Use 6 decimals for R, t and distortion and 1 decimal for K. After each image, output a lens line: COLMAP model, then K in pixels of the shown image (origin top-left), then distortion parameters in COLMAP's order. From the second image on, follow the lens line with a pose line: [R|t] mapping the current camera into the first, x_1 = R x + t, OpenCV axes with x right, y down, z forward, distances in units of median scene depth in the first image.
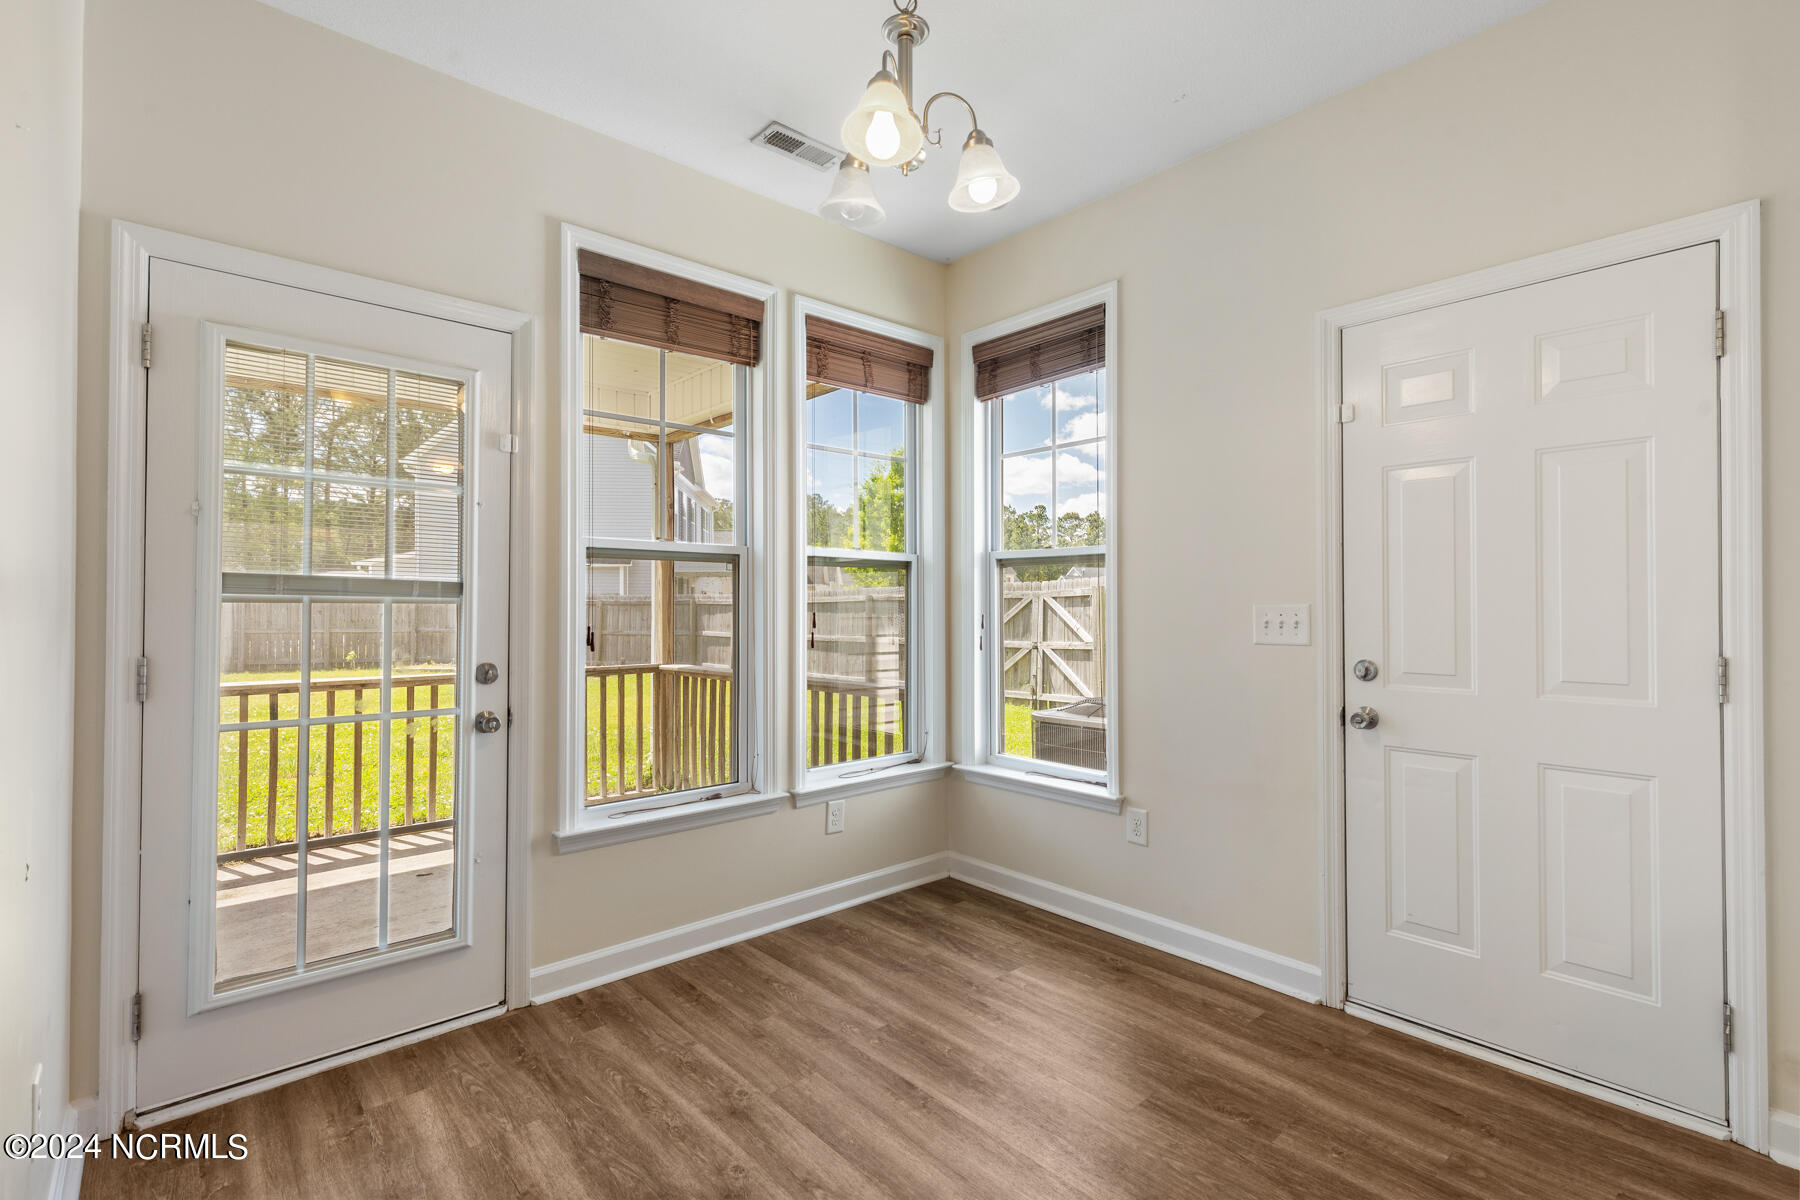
lens RADIAL K [[832.0, 0, 890.2], [0, 832.0, 598.6], [0, 0, 1]] dist [-0.000514, 0.002068]
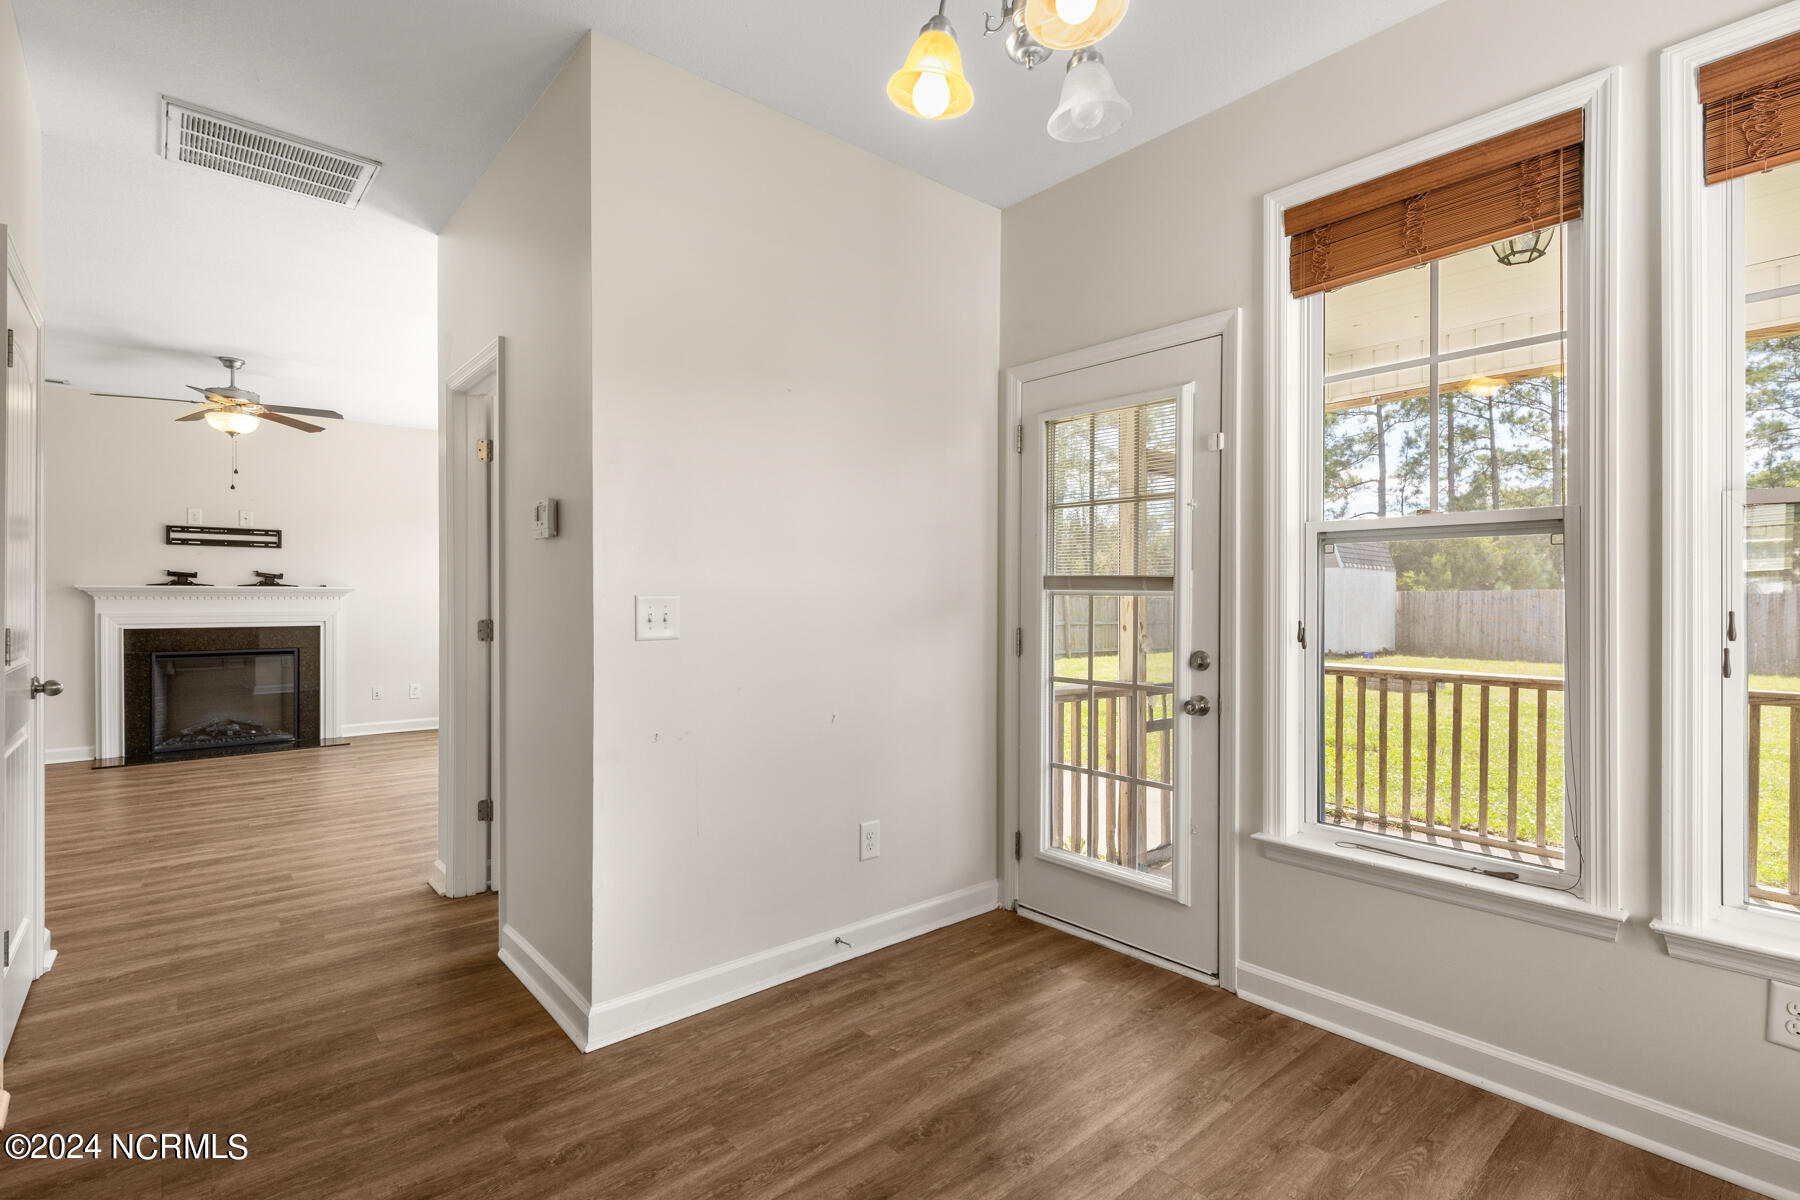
lens RADIAL K [[832.0, 0, 895.4], [0, 832.0, 596.8], [0, 0, 1]] dist [-0.000514, 0.002068]
pose [[-0.012218, -0.000005, -0.999925, 0.598607], [0.007578, 0.999971, -0.000097, 0.004432], [0.999897, -0.007578, -0.012218, 0.622556]]
